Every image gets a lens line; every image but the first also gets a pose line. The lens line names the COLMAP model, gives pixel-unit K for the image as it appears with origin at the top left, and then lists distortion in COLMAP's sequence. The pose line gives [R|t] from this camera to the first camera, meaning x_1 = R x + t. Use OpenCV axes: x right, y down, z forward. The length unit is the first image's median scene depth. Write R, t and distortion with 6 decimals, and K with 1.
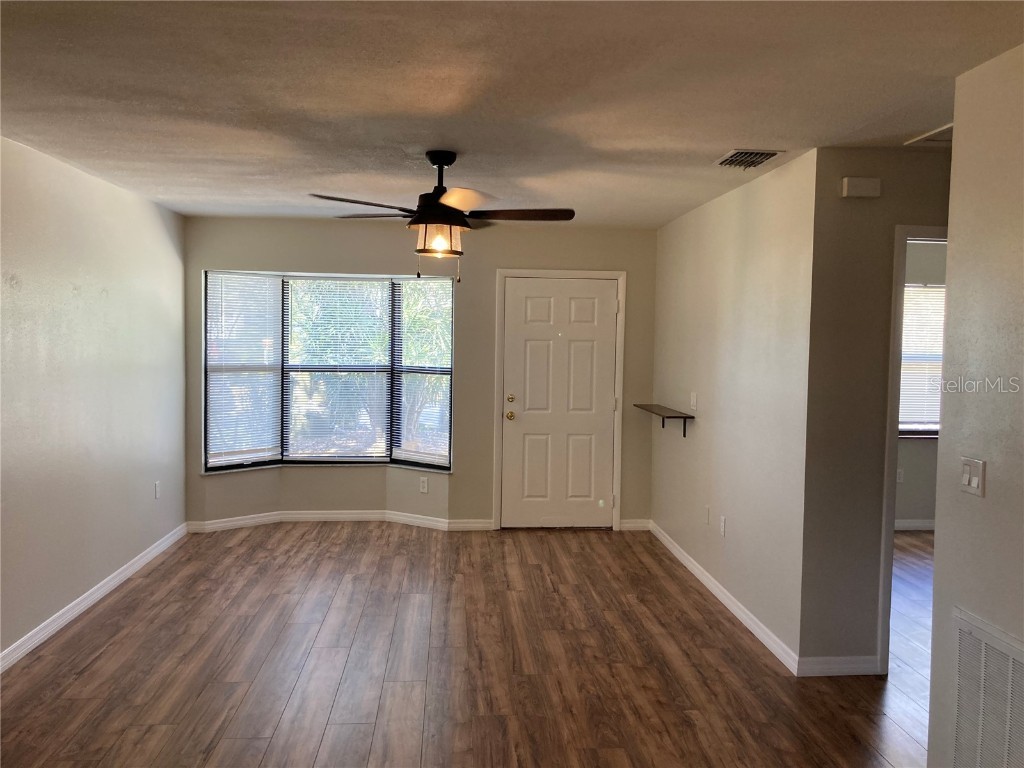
lens RADIAL K [[835.7, 0, 524.9], [0, 835.7, 382.9], [0, 0, 1]] dist [0.050687, -0.079600]
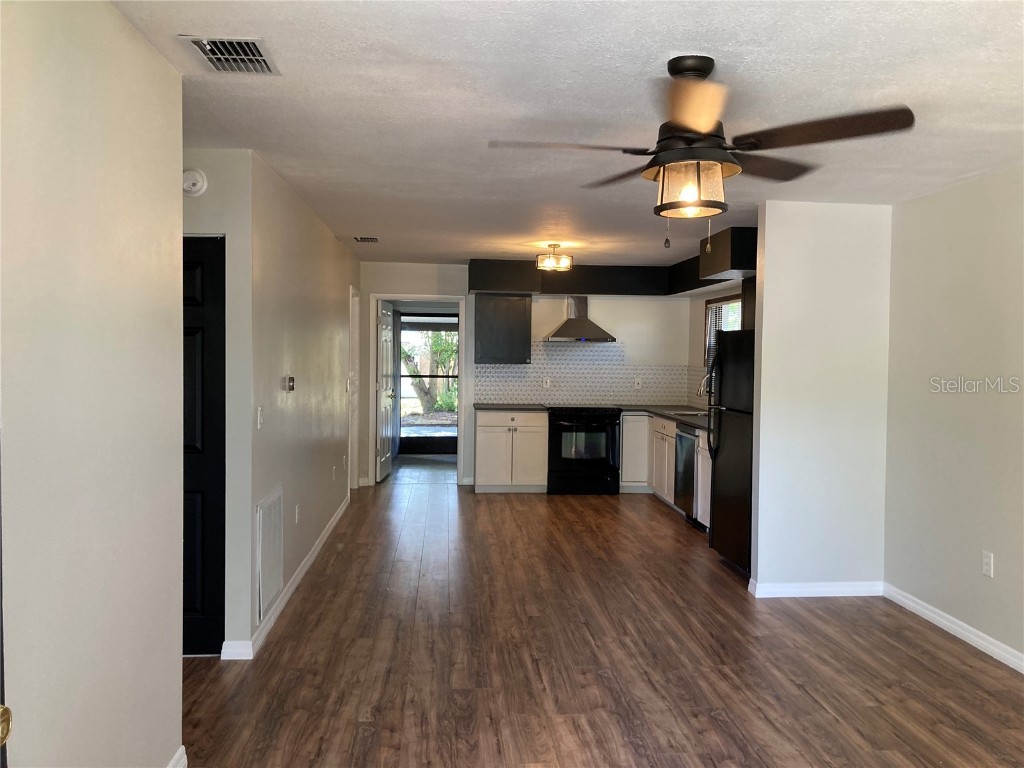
lens RADIAL K [[841.3, 0, 508.6], [0, 841.3, 374.2], [0, 0, 1]] dist [0.005265, -0.007950]
pose [[-0.999578, -0.027772, 0.008509, 0.021196], [-0.026954, 0.996052, 0.084580, -0.049402], [-0.010825, 0.084315, -0.996380, 1.081493]]
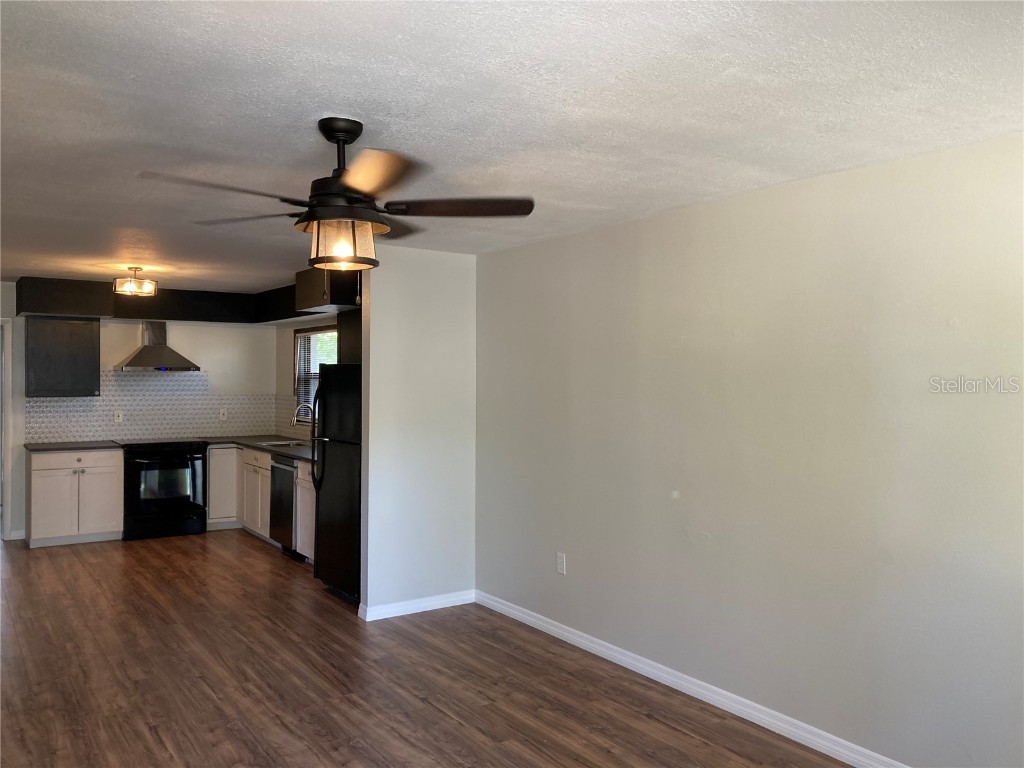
lens RADIAL K [[849.8, 0, 508.7], [0, 849.8, 380.3], [0, 0, 1]] dist [0.052332, -0.070063]
pose [[-0.878129, -0.014711, -0.478198, 0.073194], [-0.043565, 0.997833, 0.049305, -0.062848], [0.476436, 0.064129, -0.876867, 1.092325]]
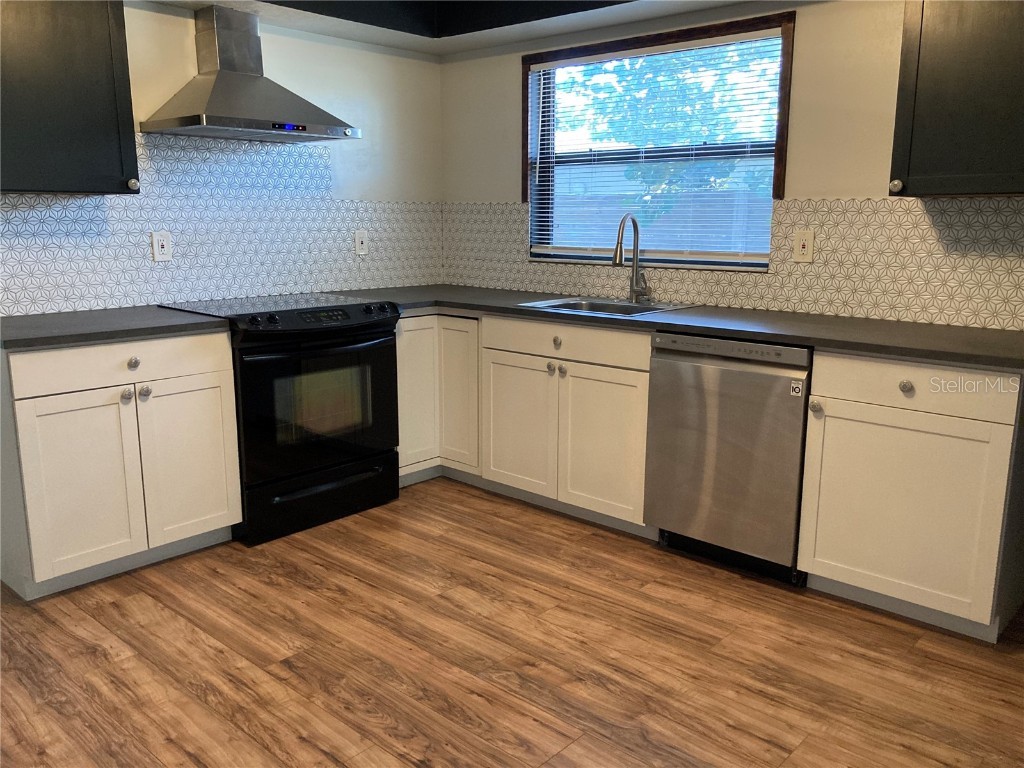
lens RADIAL K [[833.8, 0, 527.1], [0, 833.8, 378.5], [0, 0, 1]] dist [0.057216, -0.092308]
pose [[-0.722697, 0.119917, -0.680682, 0.180438], [-0.051750, 0.972681, 0.226303, 0.034412], [0.689224, 0.198774, -0.696749, 0.180256]]
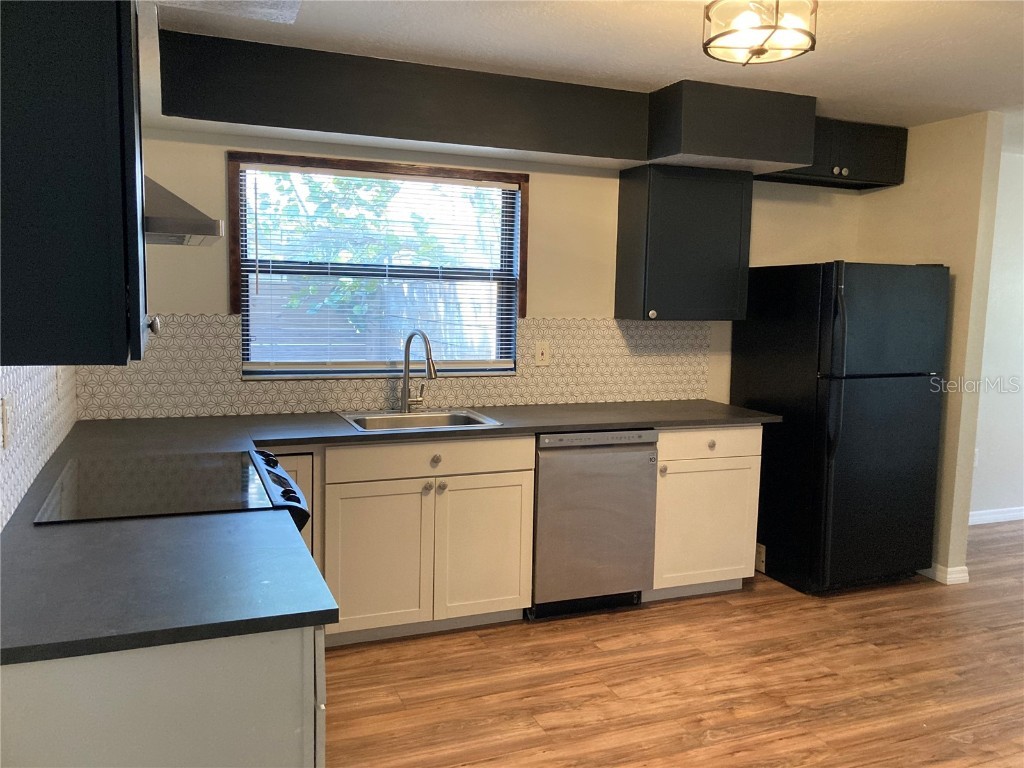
lens RADIAL K [[835.7, 0, 524.9], [0, 835.7, 382.9], [0, 0, 1]] dist [0.050687, -0.079600]
pose [[0.305698, 0.099827, -0.946881, 0.323751], [-0.075045, 0.993921, 0.080559, 0.034242], [0.949166, 0.046432, 0.311331, -0.305036]]
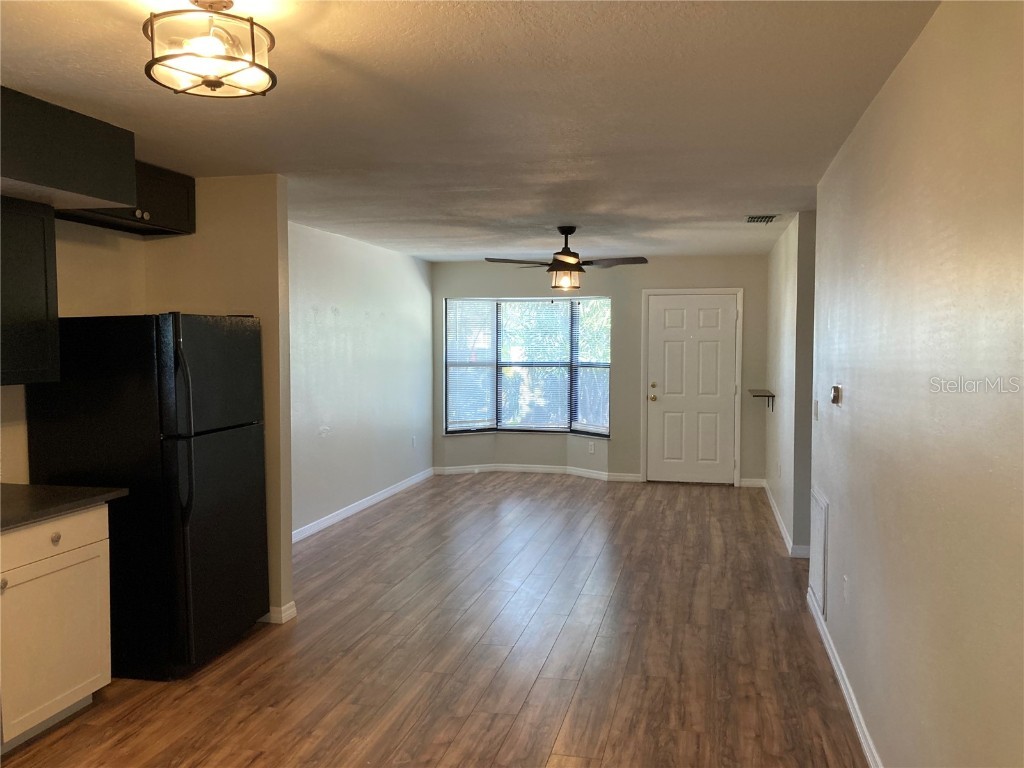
lens RADIAL K [[835.7, 0, 524.9], [0, 835.7, 382.9], [0, 0, 1]] dist [0.050687, -0.079600]
pose [[0.954624, 0.001019, -0.297812, 0.197650], [-0.003905, 0.999951, -0.009096, 0.030002], [0.297788, 0.009846, 0.954581, -0.376134]]
